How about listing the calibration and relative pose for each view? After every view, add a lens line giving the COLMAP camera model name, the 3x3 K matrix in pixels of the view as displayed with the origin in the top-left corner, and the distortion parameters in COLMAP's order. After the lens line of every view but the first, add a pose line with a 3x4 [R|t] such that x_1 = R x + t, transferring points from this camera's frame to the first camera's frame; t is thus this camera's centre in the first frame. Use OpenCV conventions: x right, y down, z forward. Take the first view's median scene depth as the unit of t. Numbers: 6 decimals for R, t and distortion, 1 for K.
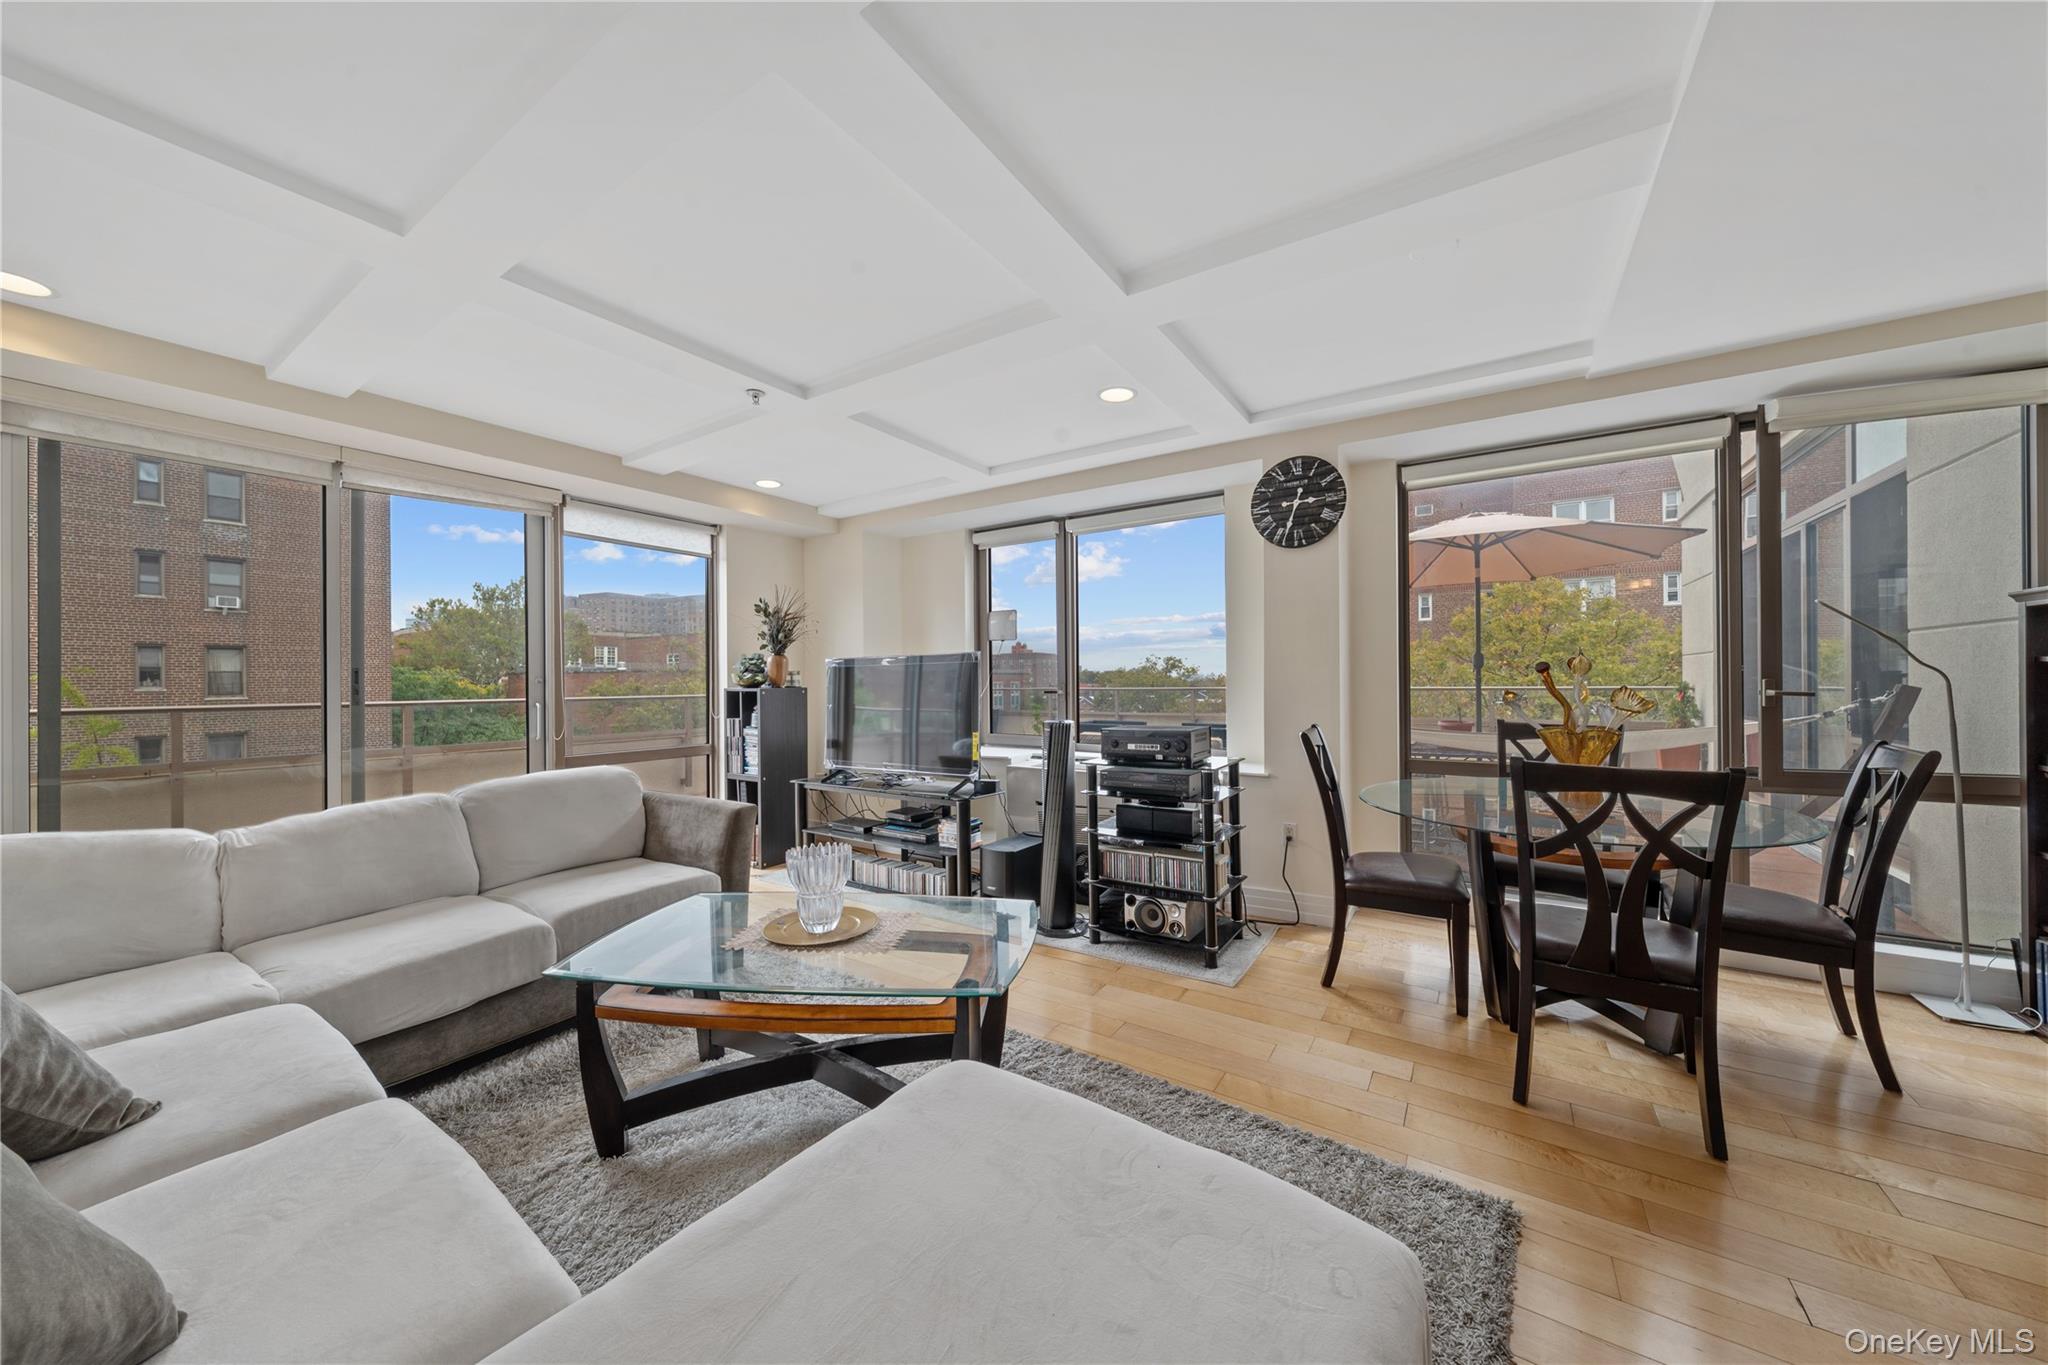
lens RADIAL K [[714.4, 0, 1043.0], [0, 714.4, 689.0], [0, 0, 1]] dist [-0.001453, 0.000184]
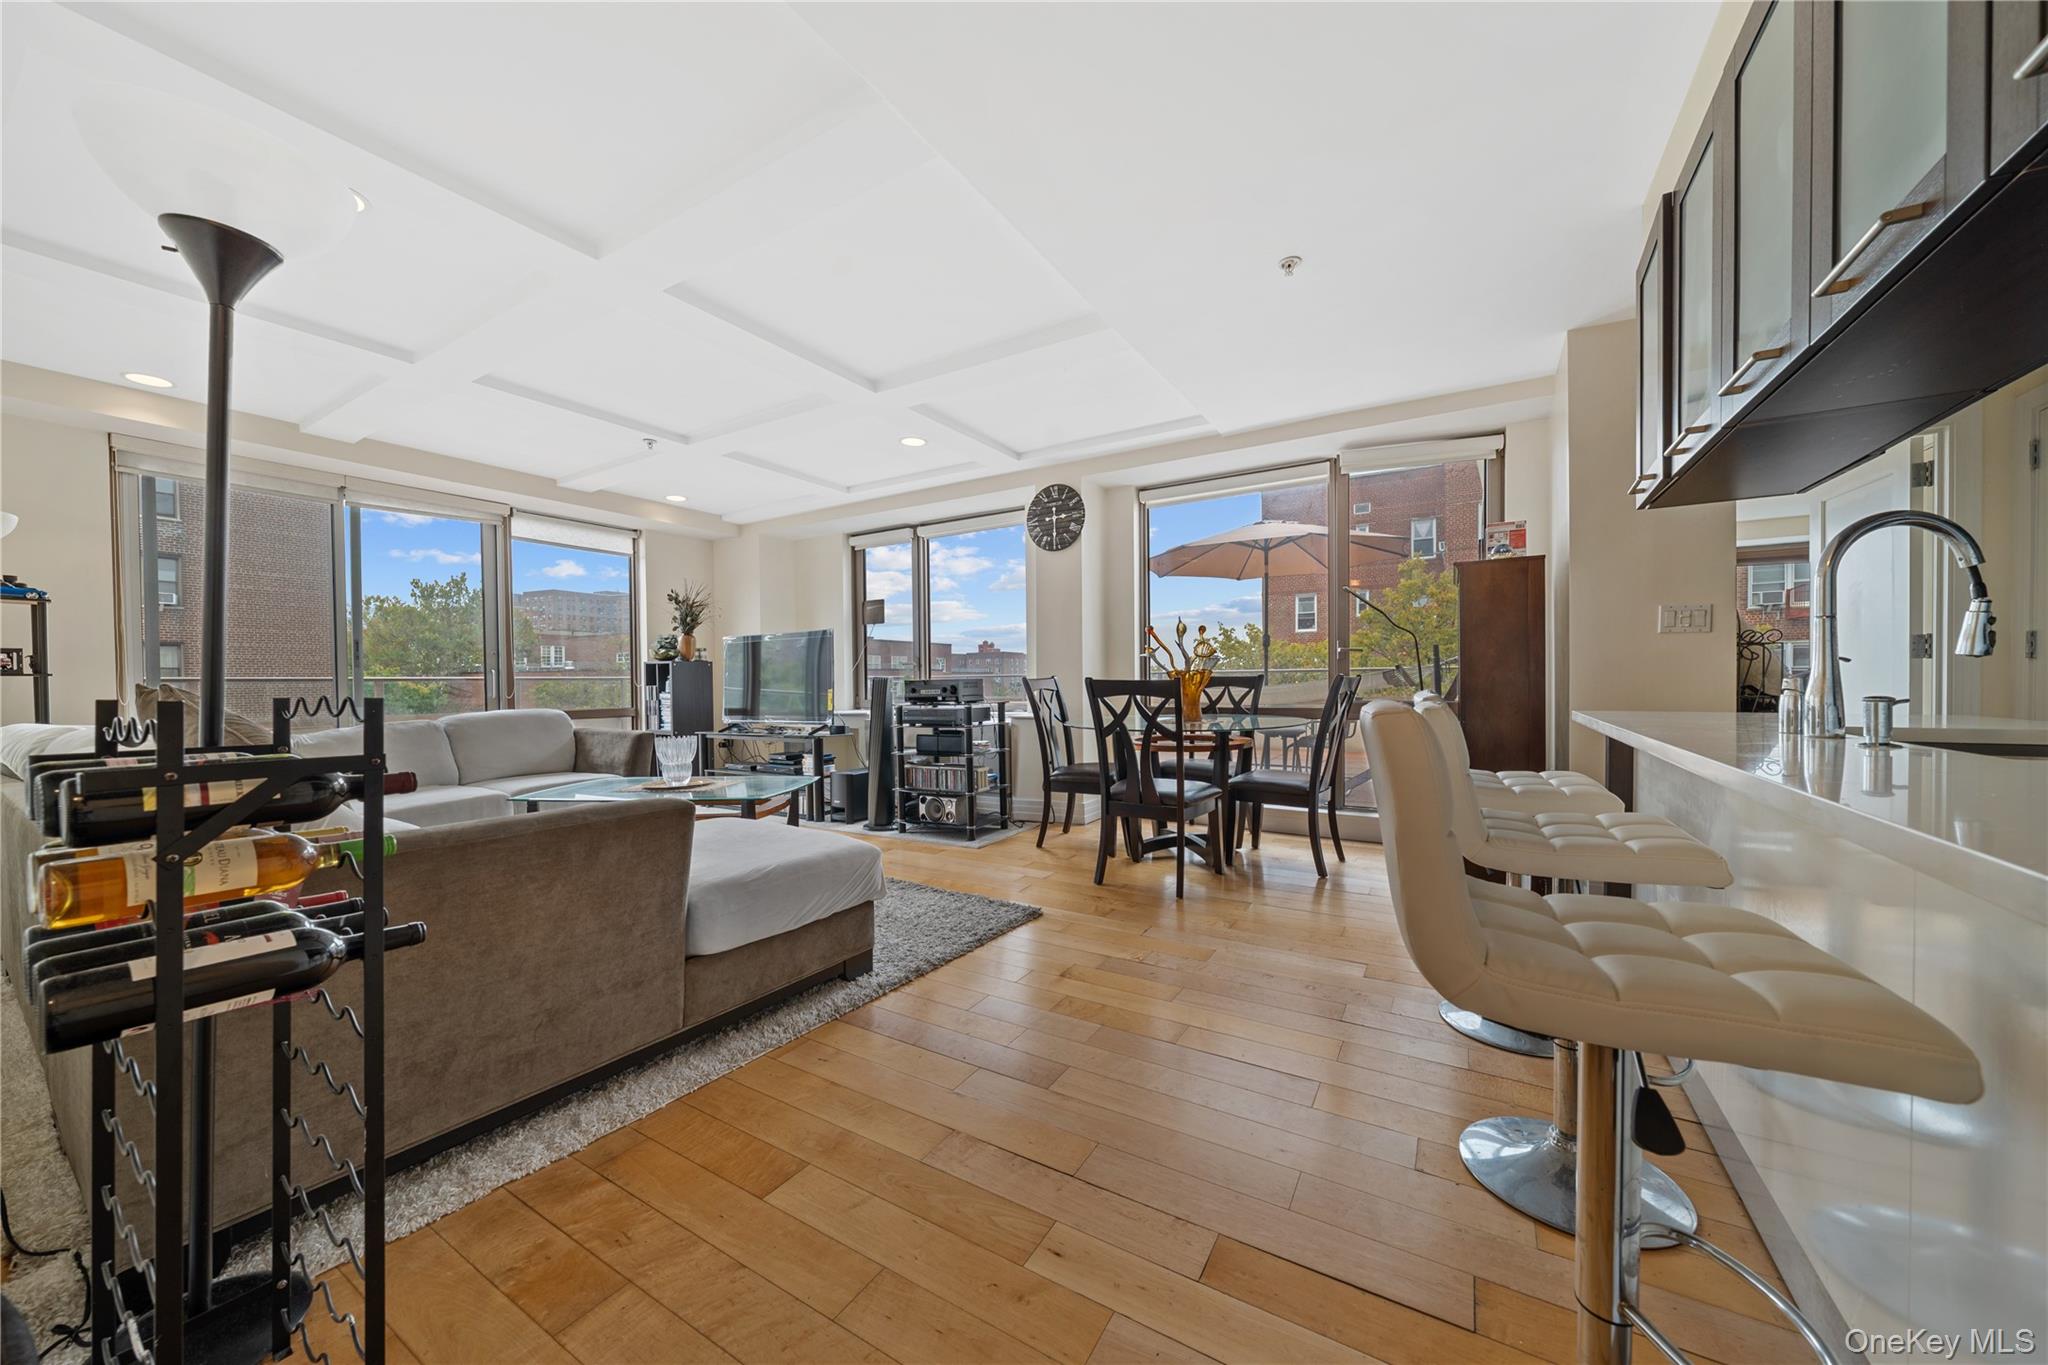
lens RADIAL K [[714.4, 0, 1025.4], [0, 714.4, 692.2], [0, 0, 1]] dist [-0.001453, 0.000184]
pose [[0.999545, -0.004191, 0.029866, 0.198582], [0.003932, 0.999954, 0.008710, 0.048171], [-0.029901, -0.008588, 0.999516, -0.291126]]
